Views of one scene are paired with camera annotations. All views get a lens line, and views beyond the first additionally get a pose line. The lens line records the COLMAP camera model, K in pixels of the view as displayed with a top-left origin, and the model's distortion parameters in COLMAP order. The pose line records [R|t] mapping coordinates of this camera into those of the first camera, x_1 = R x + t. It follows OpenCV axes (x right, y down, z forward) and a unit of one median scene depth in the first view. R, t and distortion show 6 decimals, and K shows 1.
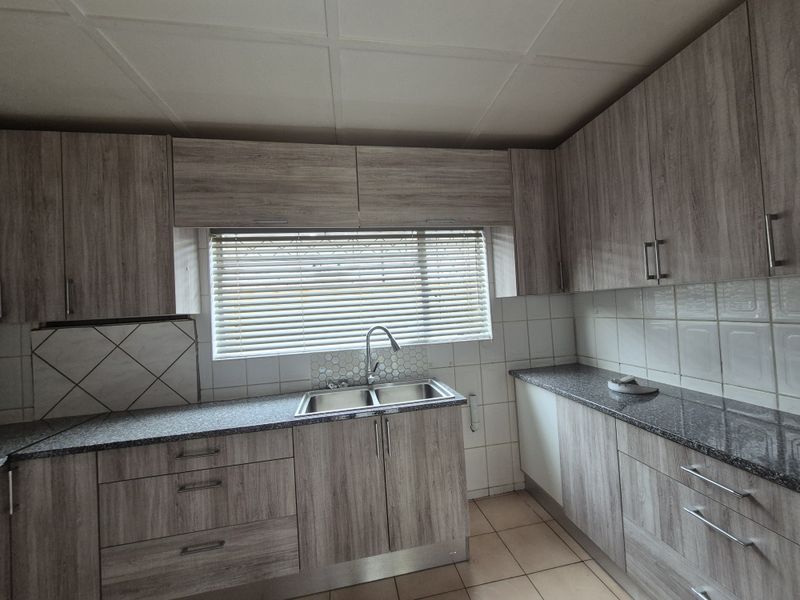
lens RADIAL K [[324.3, 0, 400.0], [0, 324.3, 300.0], [0, 0, 1]] dist [0.000404, 0.000397]
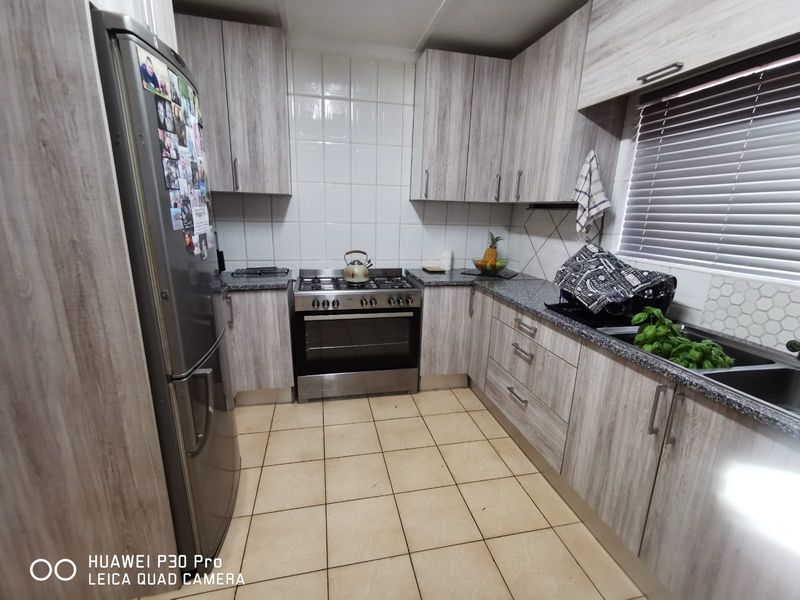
lens RADIAL K [[366.8, 0, 400.8], [0, 366.8, 300.7], [0, 0, 1]] dist [-0.002325, 0.000705]
pose [[0.033173, 0.296266, -0.954529, 0.506583], [-0.005261, 0.955093, 0.296259, 0.002059], [0.999436, -0.004806, 0.033242, 0.414855]]
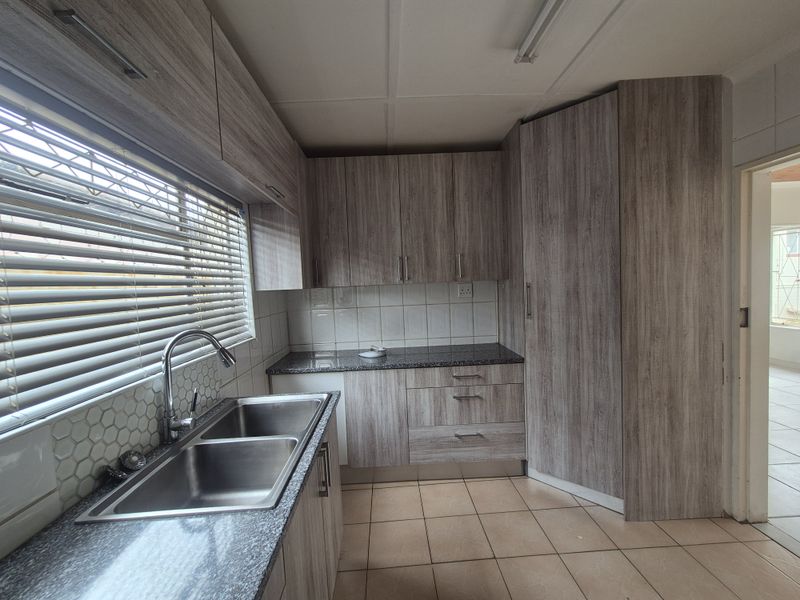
lens RADIAL K [[329.0, 0, 398.9], [0, 329.0, 302.6], [0, 0, 1]] dist [0.001796, 0.000065]
pose [[0.147782, -0.003234, 0.989015, -0.715081], [0.016363, 0.999866, 0.000825, 0.040414], [-0.988885, 0.016062, 0.147815, 0.645551]]
